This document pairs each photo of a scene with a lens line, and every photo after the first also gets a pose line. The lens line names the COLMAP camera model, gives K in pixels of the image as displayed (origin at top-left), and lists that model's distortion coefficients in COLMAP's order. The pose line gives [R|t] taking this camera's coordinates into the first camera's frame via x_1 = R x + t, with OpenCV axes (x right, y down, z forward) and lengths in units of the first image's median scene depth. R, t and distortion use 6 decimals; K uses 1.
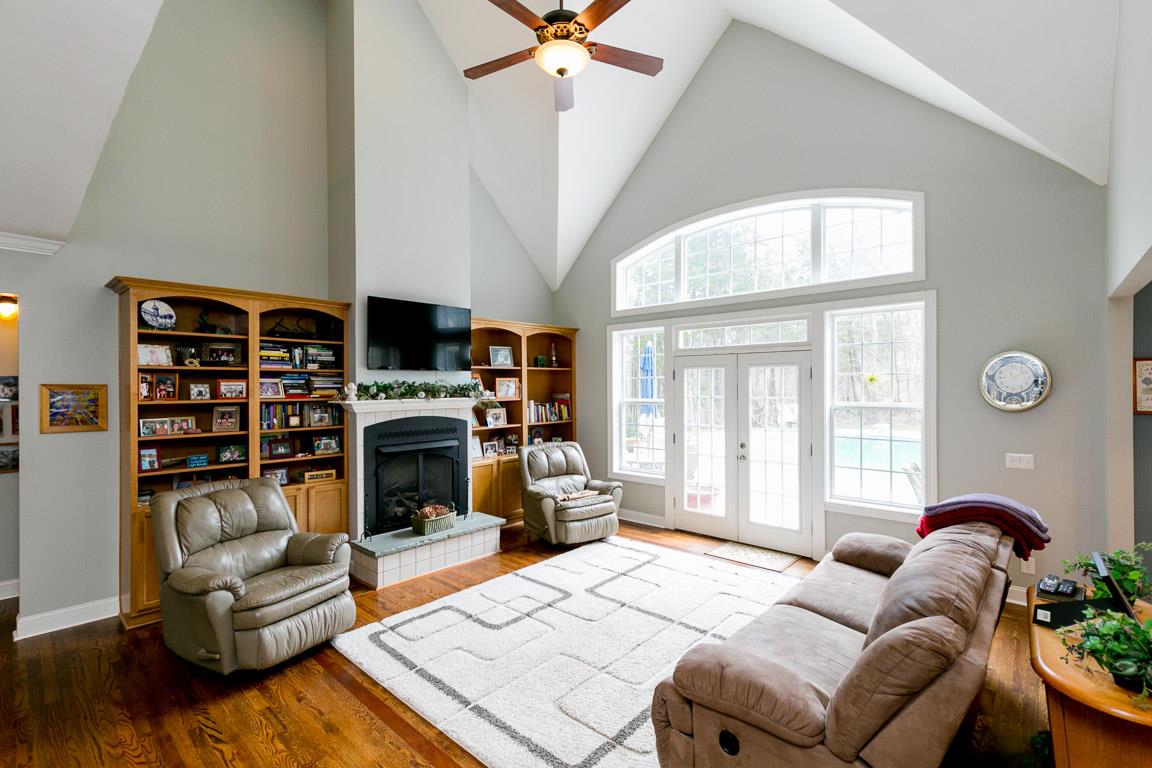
lens RADIAL K [[512.3, 0, 577.2], [0, 512.3, 387.4], [0, 0, 1]] dist [0.003229, -0.000028]
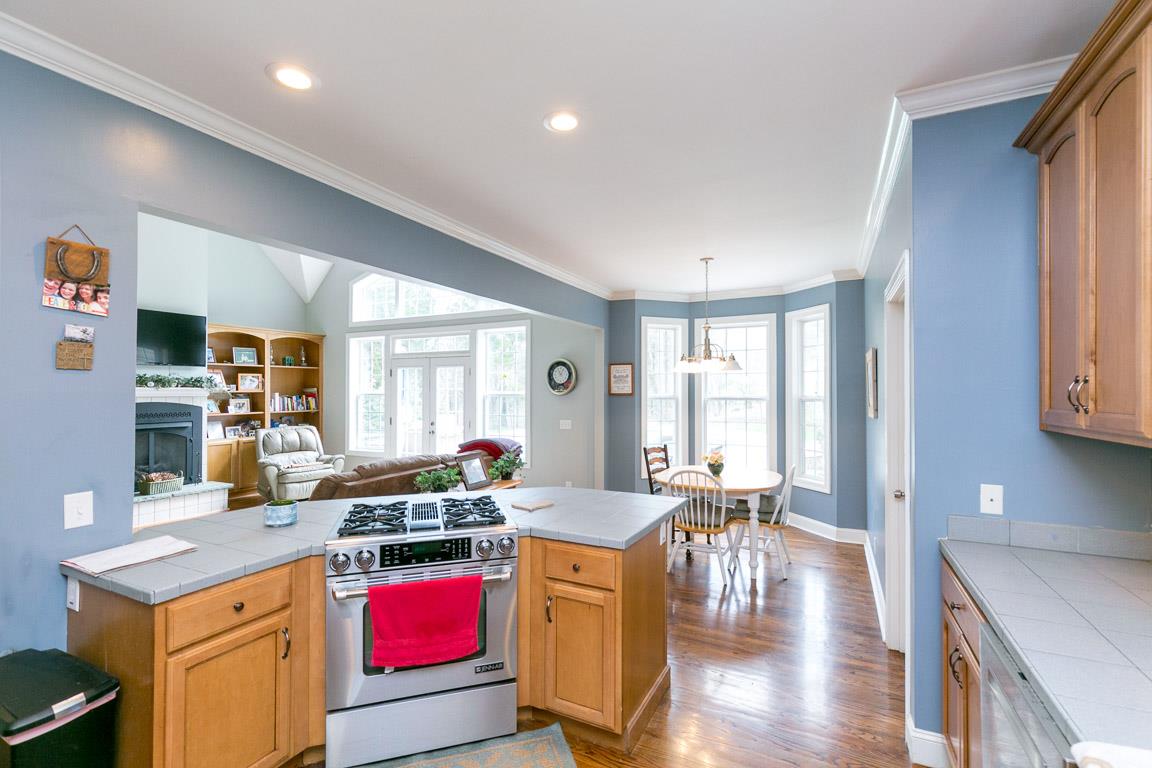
lens RADIAL K [[512.3, 0, 577.7], [0, 512.3, 385.5], [0, 0, 1]] dist [0.003229, -0.000028]
pose [[0.962120, 0.007252, 0.272529, 0.287295], [-0.002674, 0.999849, -0.017164, 0.028977], [-0.272613, 0.015785, 0.961994, -0.394701]]
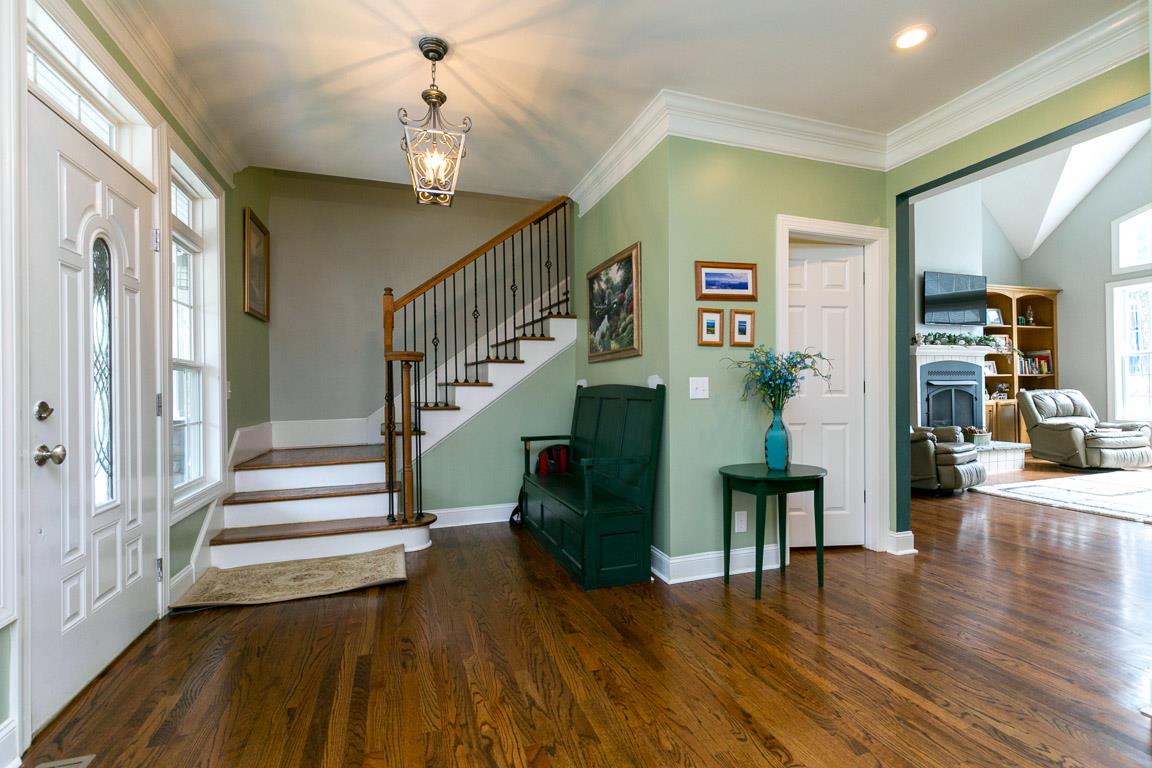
lens RADIAL K [[512.3, 0, 571.9], [0, 512.3, 382.2], [0, 0, 1]] dist [0.003229, -0.000028]
pose [[0.873984, -0.009490, -0.485862, -0.433522], [0.004197, 0.999919, -0.011981, 0.103368], [0.485936, 0.008432, 0.873954, -0.525626]]
